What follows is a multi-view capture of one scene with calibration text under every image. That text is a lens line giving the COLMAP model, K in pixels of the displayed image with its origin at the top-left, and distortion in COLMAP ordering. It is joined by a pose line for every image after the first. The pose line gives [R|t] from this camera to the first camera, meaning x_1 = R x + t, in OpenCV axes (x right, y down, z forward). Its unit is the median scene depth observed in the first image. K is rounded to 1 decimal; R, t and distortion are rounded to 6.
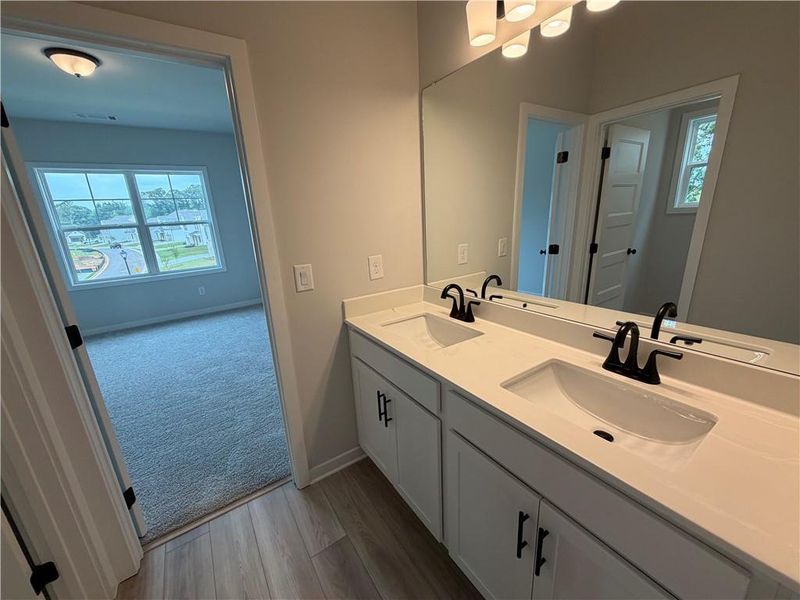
lens RADIAL K [[318.9, 0, 397.9], [0, 318.9, 299.8], [0, 0, 1]] dist [-0.000251, 0.000359]
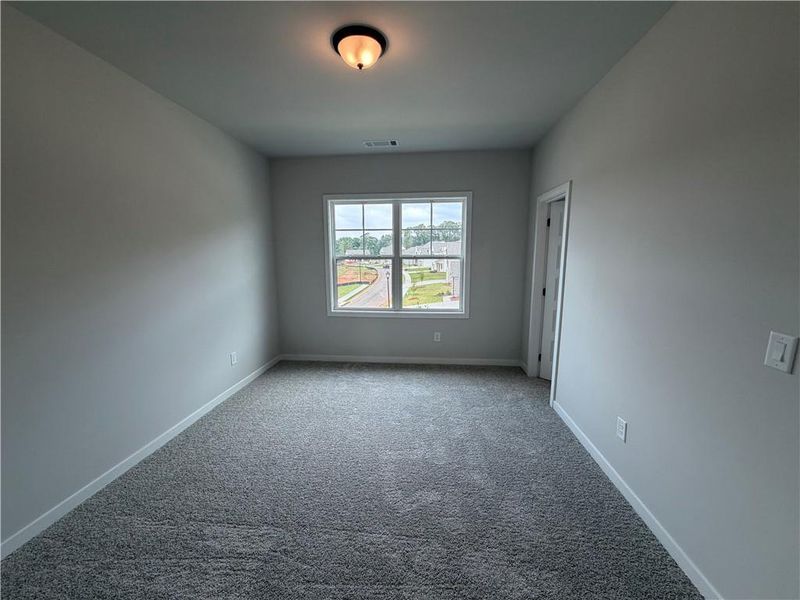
lens RADIAL K [[318.9, 0, 397.9], [0, 318.9, 299.8], [0, 0, 1]] dist [-0.000251, 0.000359]
pose [[0.772159, 0.141337, -0.619511, -0.210784], [-0.203650, 0.978566, -0.030576, -0.085221], [0.601911, 0.149773, 0.784392, 0.295417]]
